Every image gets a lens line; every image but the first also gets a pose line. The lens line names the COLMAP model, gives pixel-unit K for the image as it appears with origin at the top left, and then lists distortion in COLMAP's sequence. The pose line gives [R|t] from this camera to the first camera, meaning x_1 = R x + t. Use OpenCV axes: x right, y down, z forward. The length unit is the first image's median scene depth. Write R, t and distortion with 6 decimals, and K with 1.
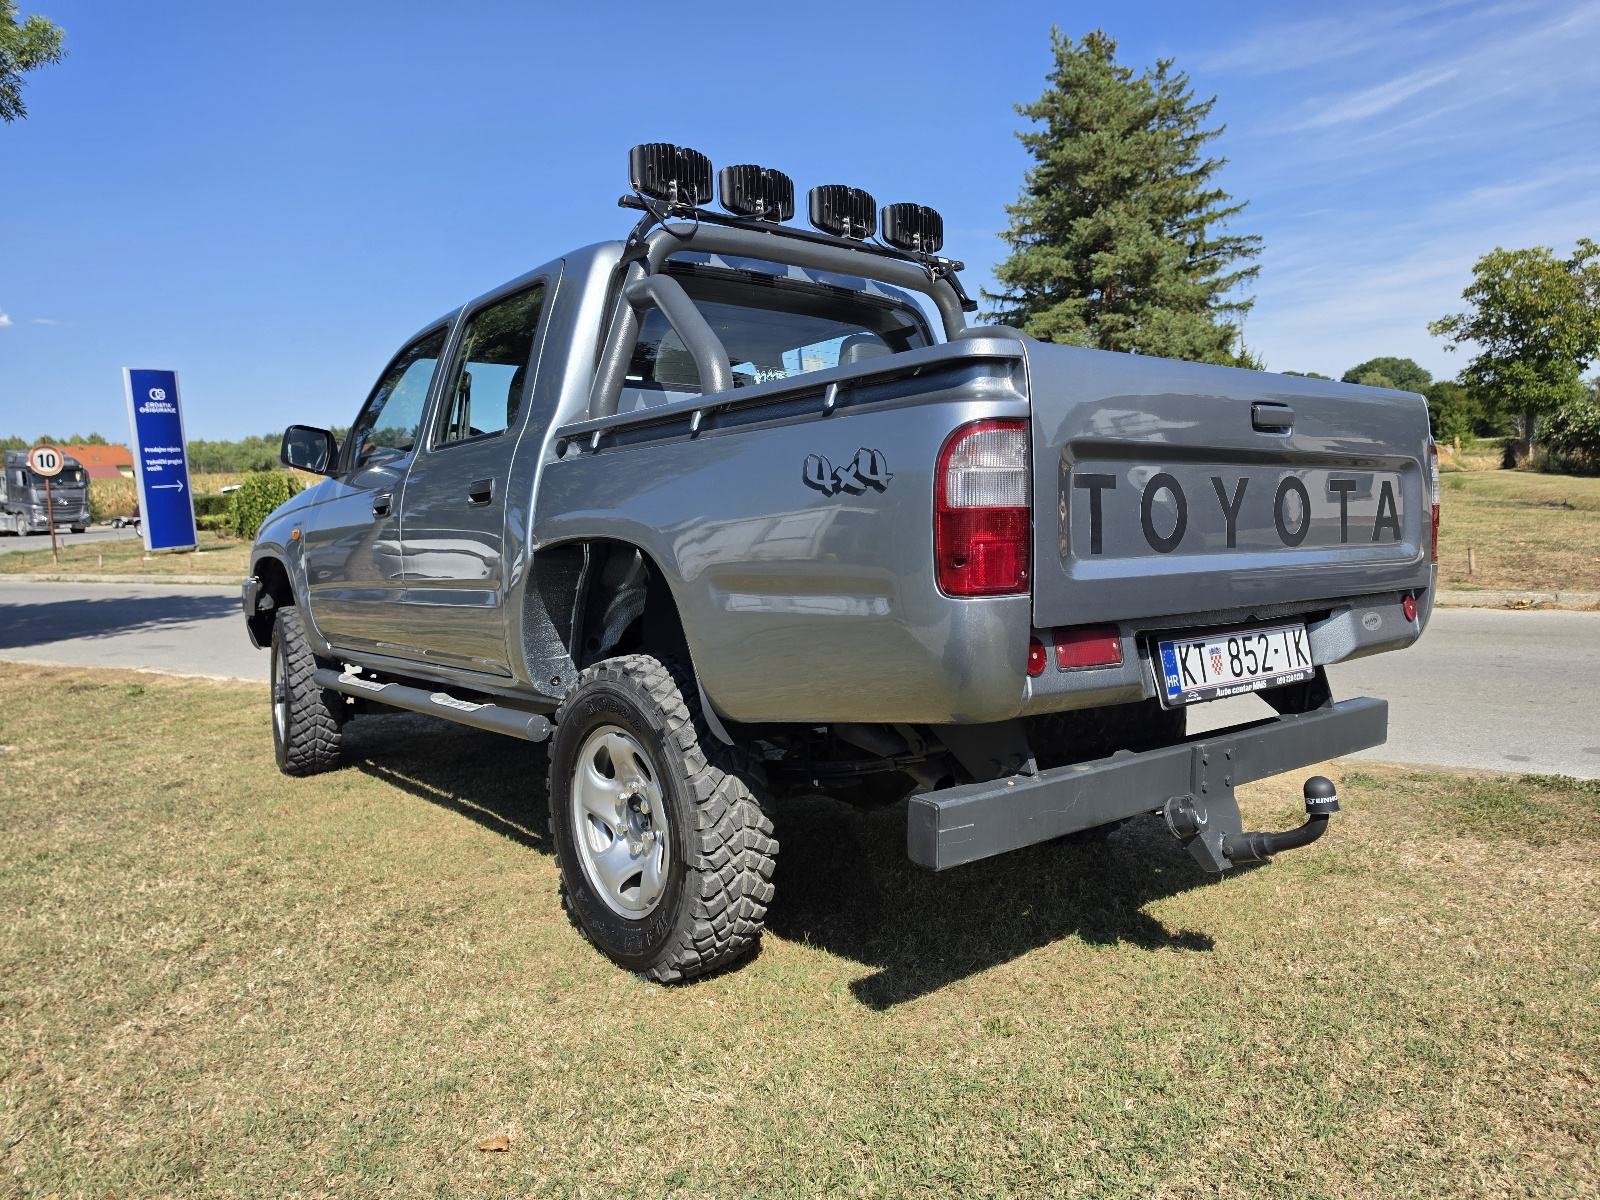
lens RADIAL K [[1285.3, 0, 800.0], [0, 1285.3, 600.0], [0, 0, 1]] dist [0.098002, -0.167333]
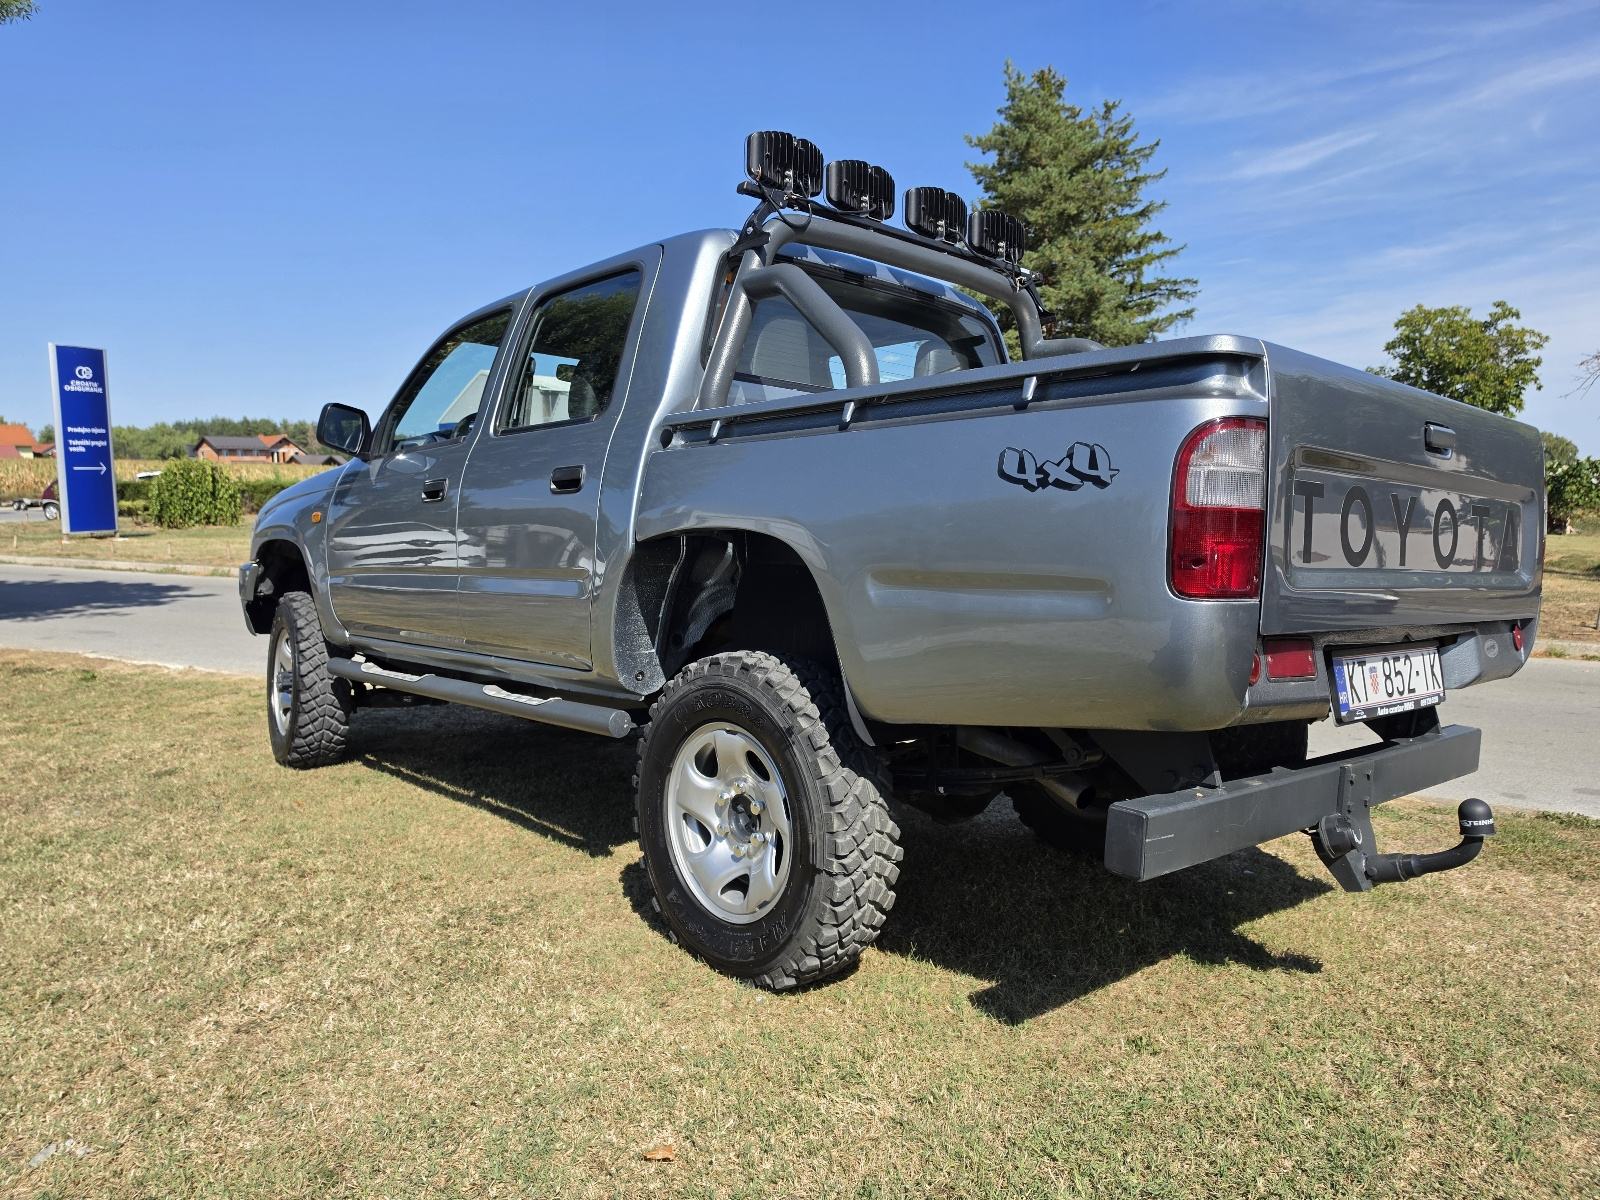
lens RADIAL K [[1285.3, 0, 800.0], [0, 1285.3, 600.0], [0, 0, 1]] dist [0.098002, -0.167333]
pose [[0.996977, 0.044802, 0.063483, -0.127639], [-0.043915, 0.998918, -0.015299, 0.014537], [-0.064100, 0.012465, 0.997866, 0.024250]]
